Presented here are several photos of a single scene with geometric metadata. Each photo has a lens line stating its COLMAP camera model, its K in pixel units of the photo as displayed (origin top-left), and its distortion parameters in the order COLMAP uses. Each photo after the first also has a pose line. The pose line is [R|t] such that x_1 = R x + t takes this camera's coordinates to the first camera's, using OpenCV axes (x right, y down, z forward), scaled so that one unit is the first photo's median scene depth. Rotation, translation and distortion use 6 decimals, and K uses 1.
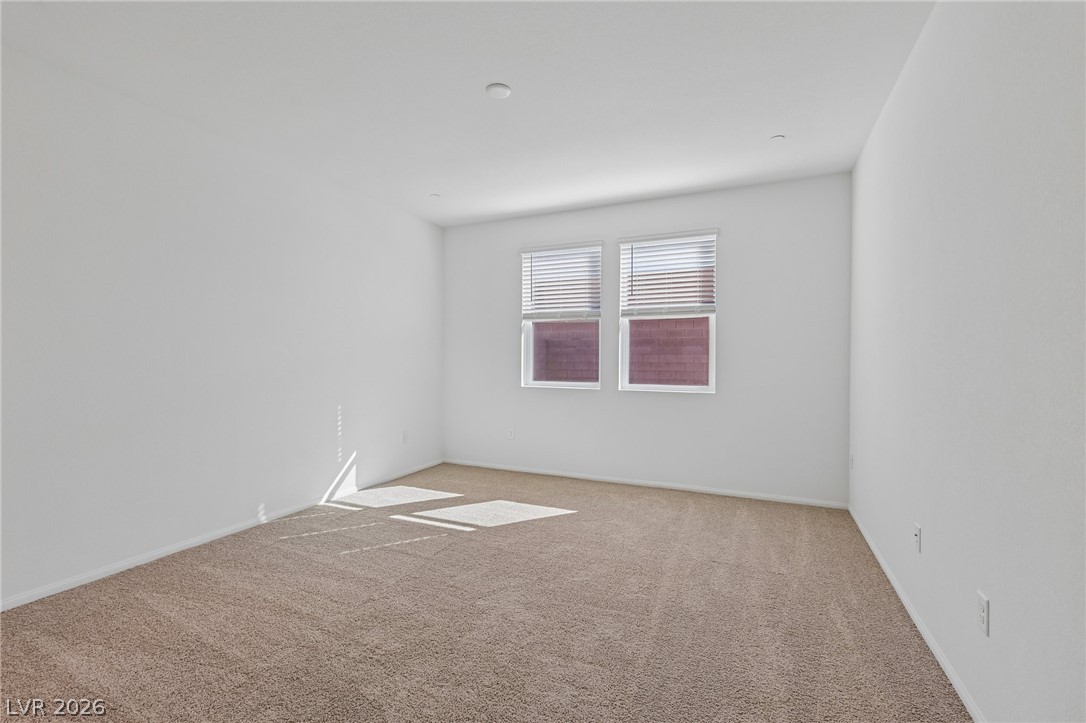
lens RADIAL K [[469.3, 0, 539.1], [0, 469.3, 358.6], [0, 0, 1]] dist [0.002904, -0.000322]
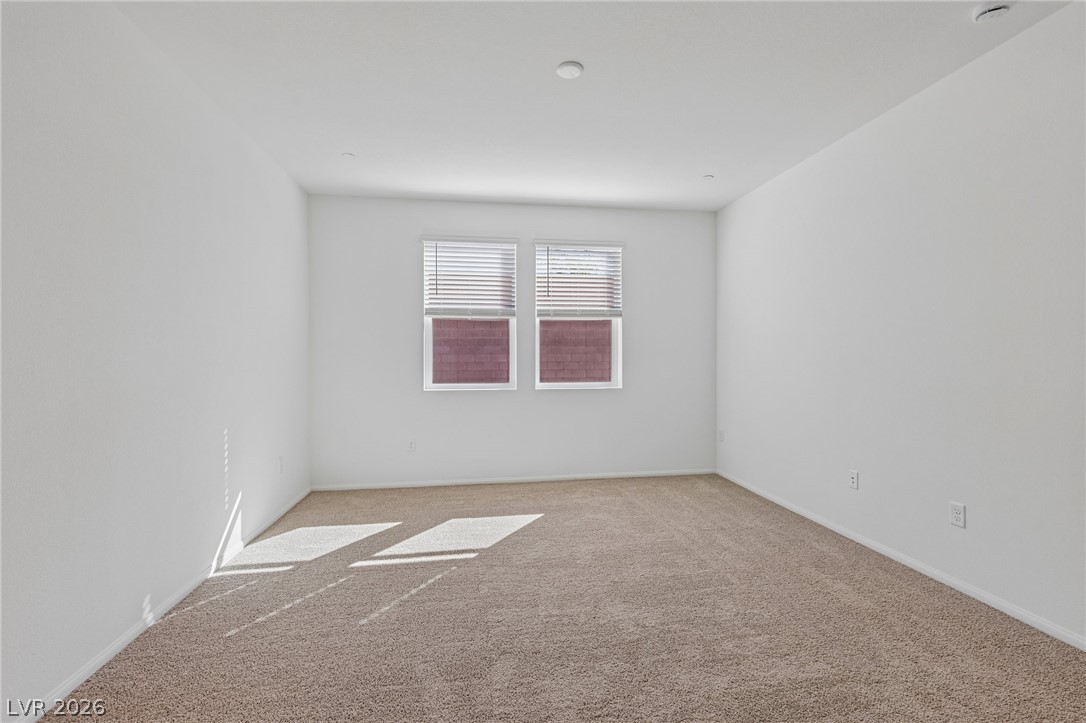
lens RADIAL K [[469.3, 0, 543.0], [0, 469.3, 360.3], [0, 0, 1]] dist [0.002904, -0.000322]
pose [[0.838356, -0.009873, 0.545034, -0.385723], [0.008415, 0.999951, 0.005171, -0.000592], [-0.545058, 0.000252, 0.838398, 0.152885]]
